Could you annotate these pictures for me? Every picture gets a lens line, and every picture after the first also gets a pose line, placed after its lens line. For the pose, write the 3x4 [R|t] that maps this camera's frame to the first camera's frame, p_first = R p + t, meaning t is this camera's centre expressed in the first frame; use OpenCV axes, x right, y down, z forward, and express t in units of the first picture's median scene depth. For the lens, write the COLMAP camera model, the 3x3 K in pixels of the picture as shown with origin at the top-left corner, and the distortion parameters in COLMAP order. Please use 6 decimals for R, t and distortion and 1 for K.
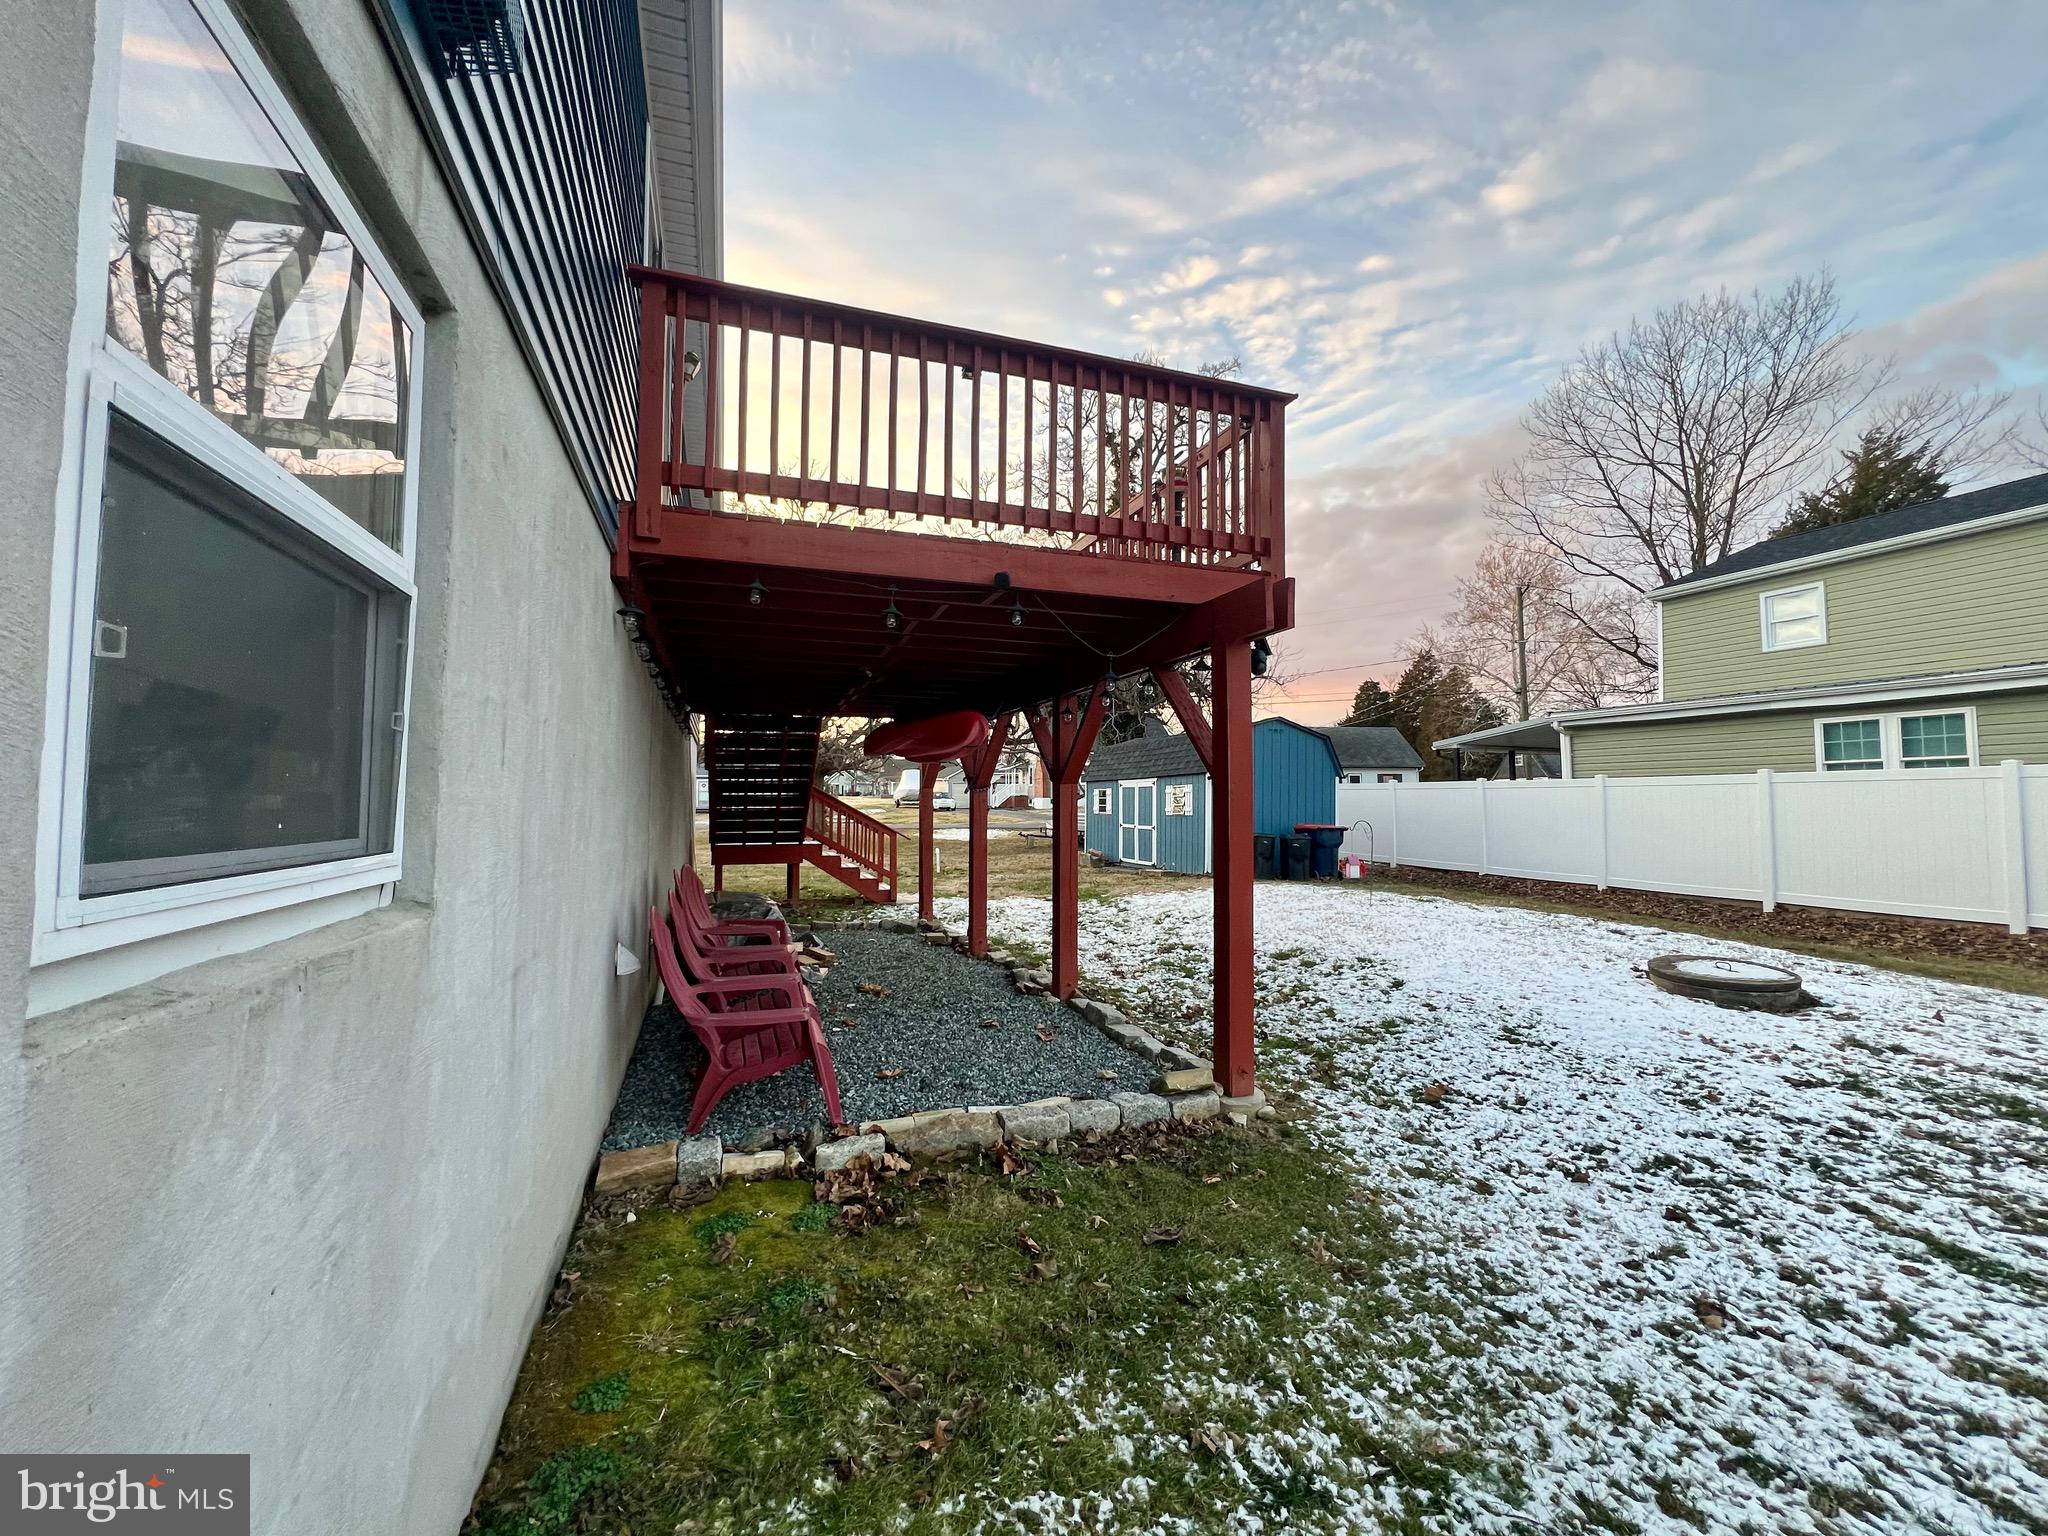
lens RADIAL K [[824.7, 0, 1024.0], [0, 824.7, 768.0], [0, 0, 1]] dist [0.000085, 0.000016]
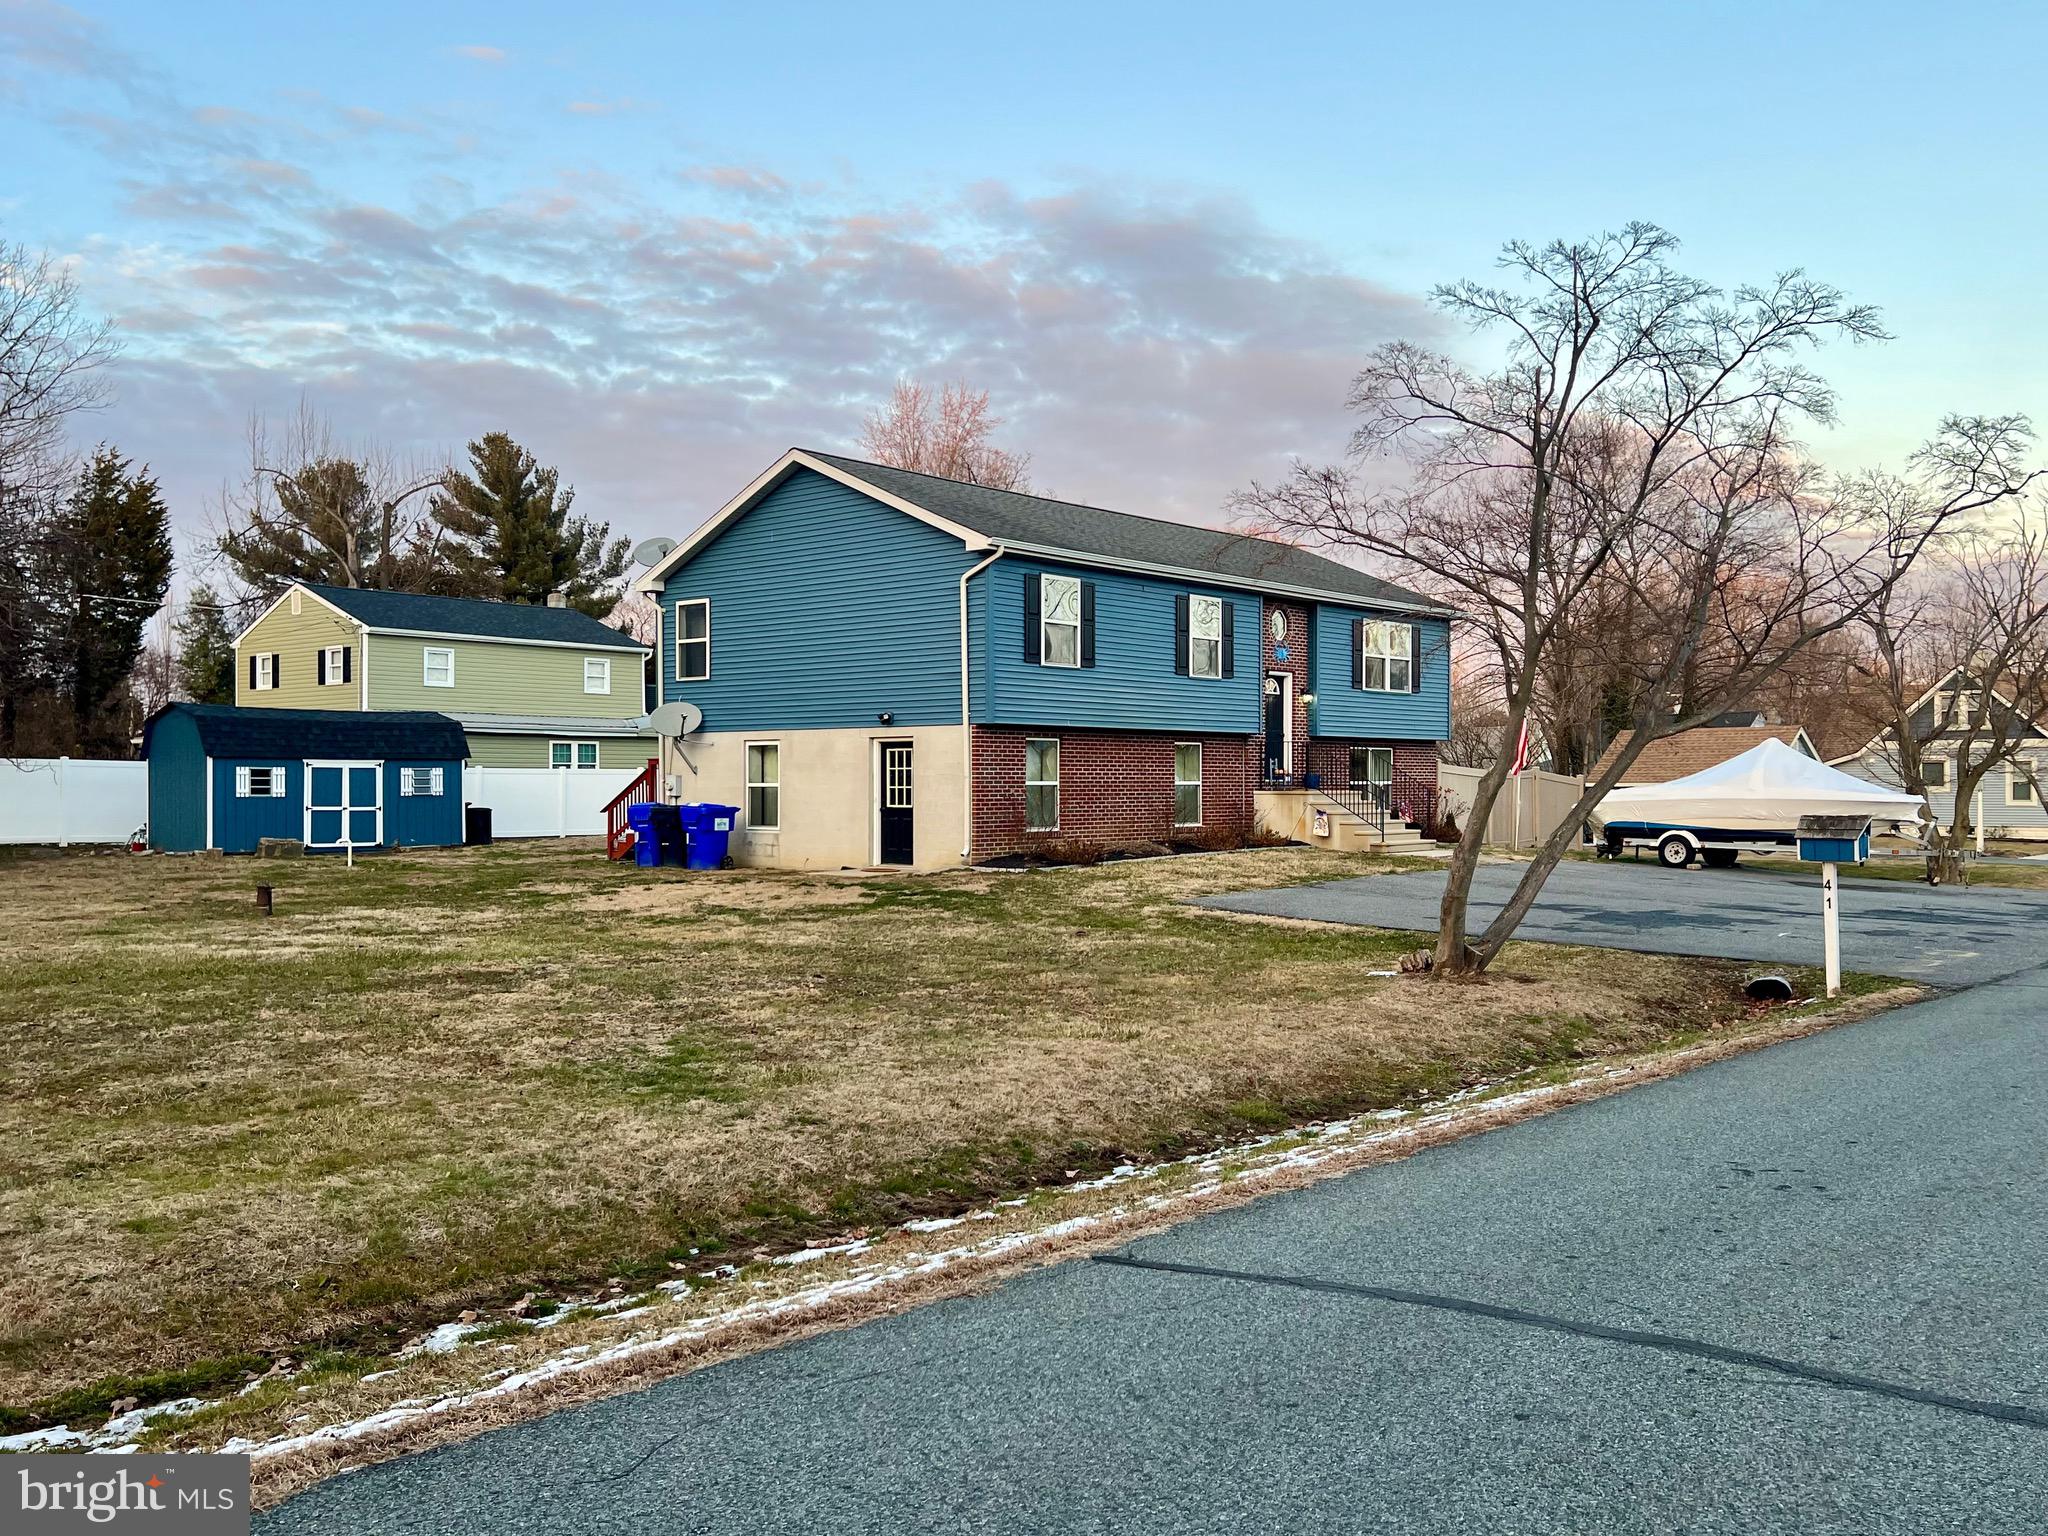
lens RADIAL K [[1670.0, 0, 1024.0], [0, 1670.0, 768.0], [0, 0, 1]] dist [0.067798, -0.000792]
pose [[-0.463297, 0.007867, 0.886168, -2.026180], [-0.040114, 0.998750, -0.029838, 0.051626], [-0.885295, -0.049371, -0.462402, 1.239802]]
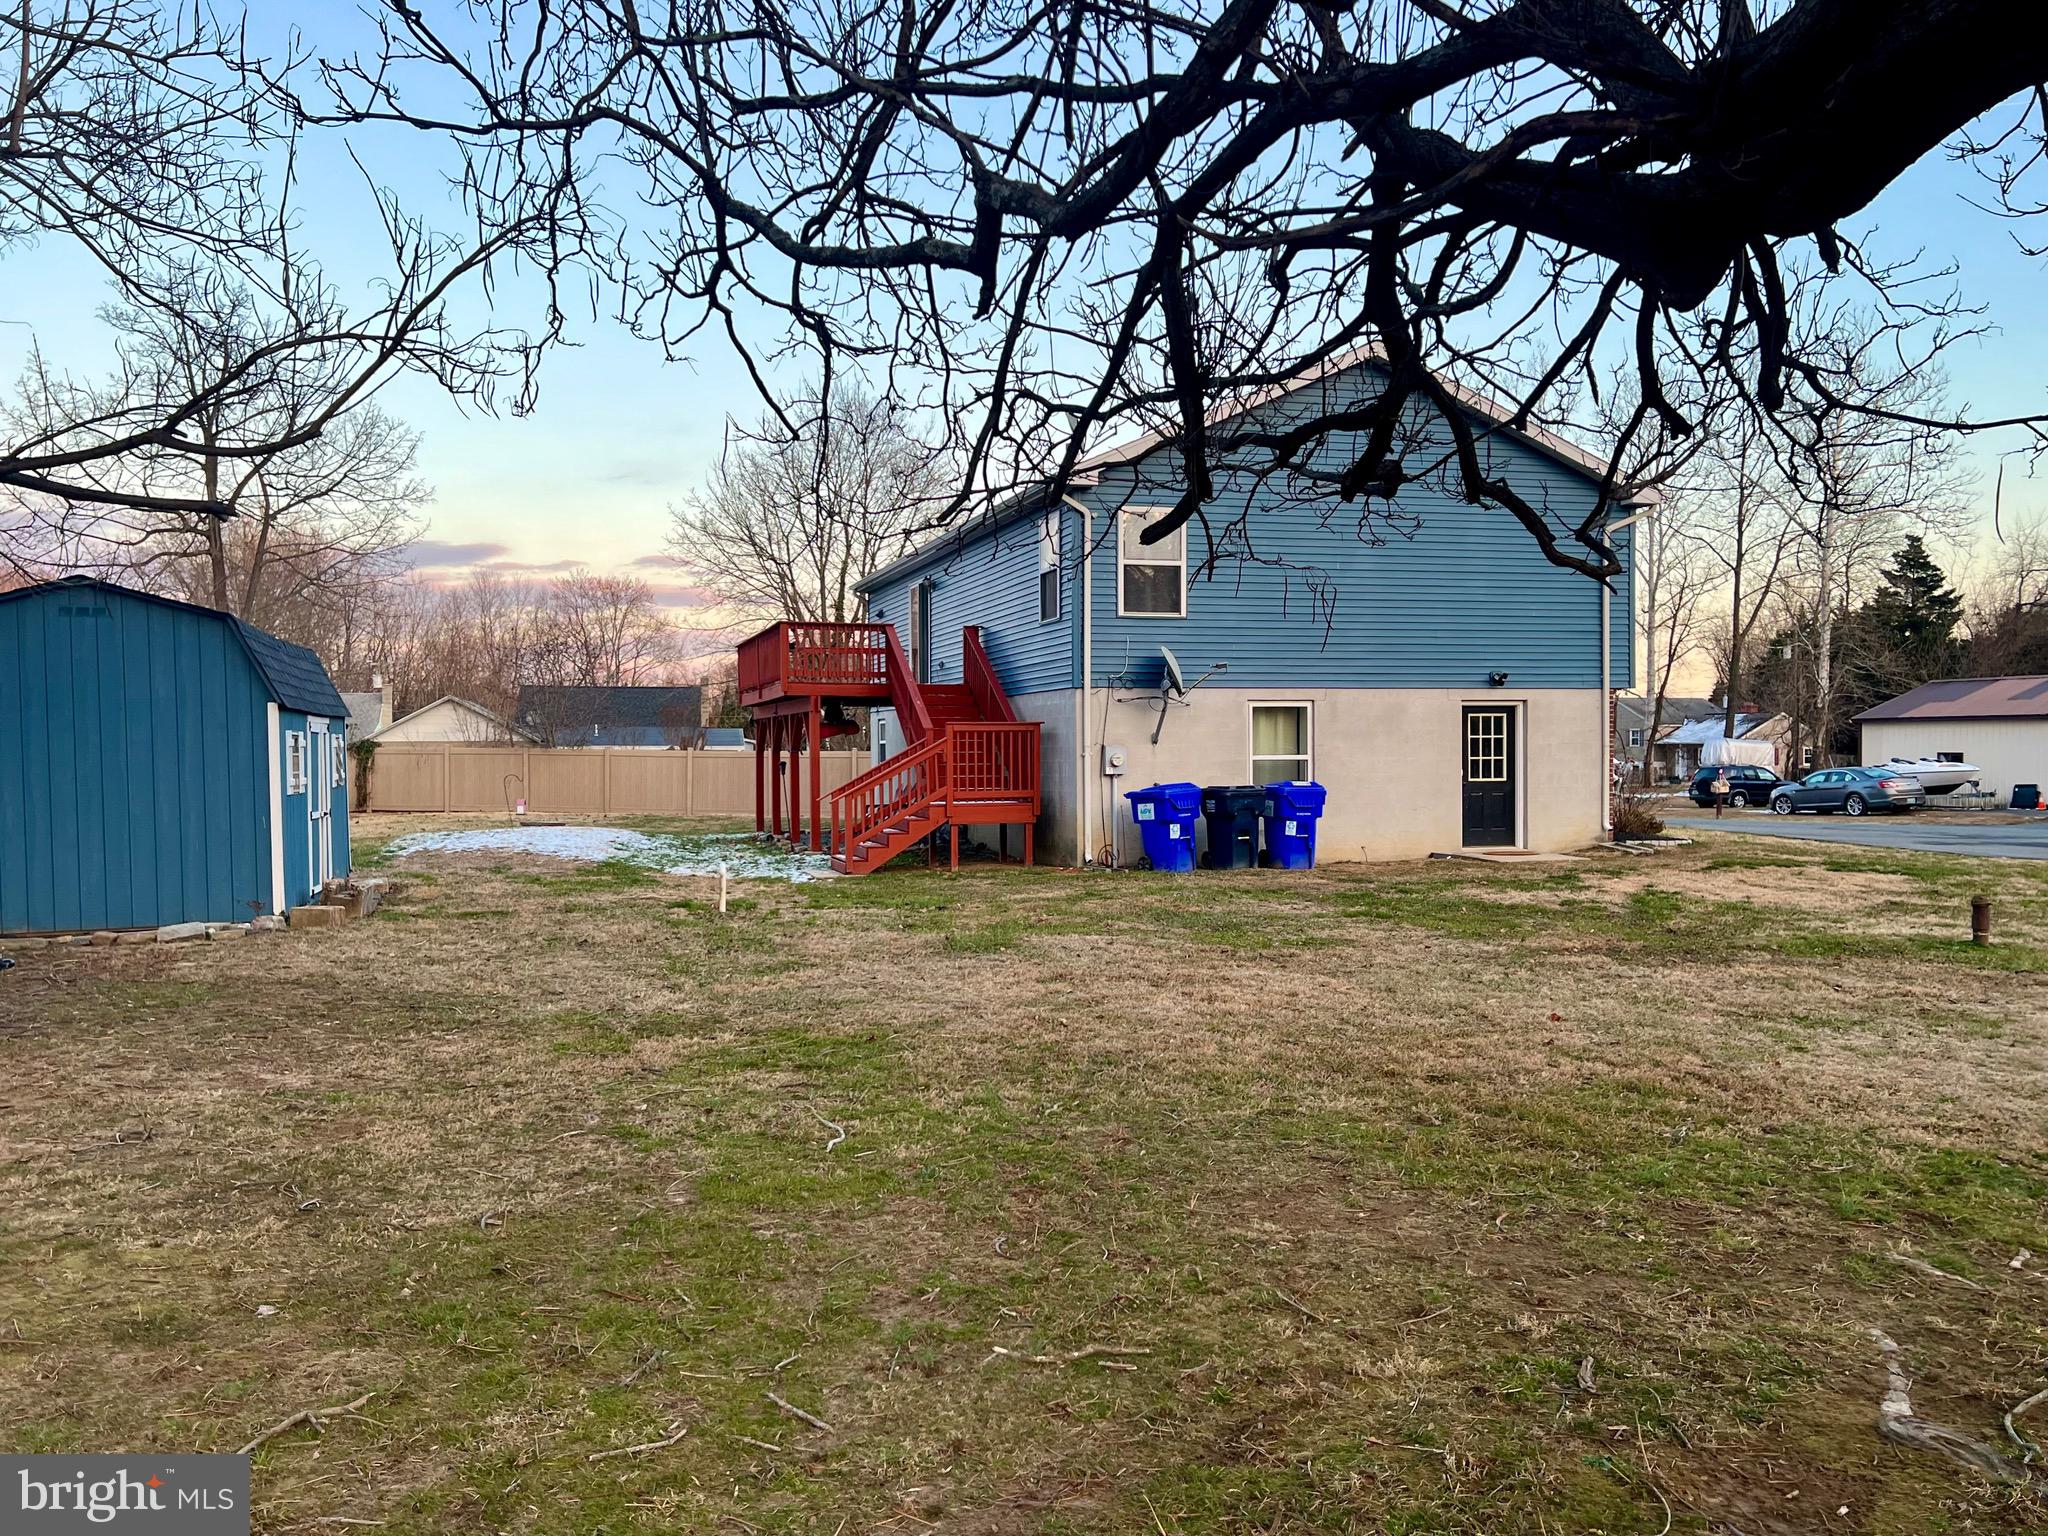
lens RADIAL K [[1670.0, 0, 1024.0], [0, 1670.0, 768.0], [0, 0, 1]] dist [0.067798, -0.000792]
pose [[-0.995834, 0.006201, 0.090974, -0.386172], [0.003774, 0.999633, -0.026827, 0.071053], [-0.091107, -0.026372, -0.995492, 2.009256]]
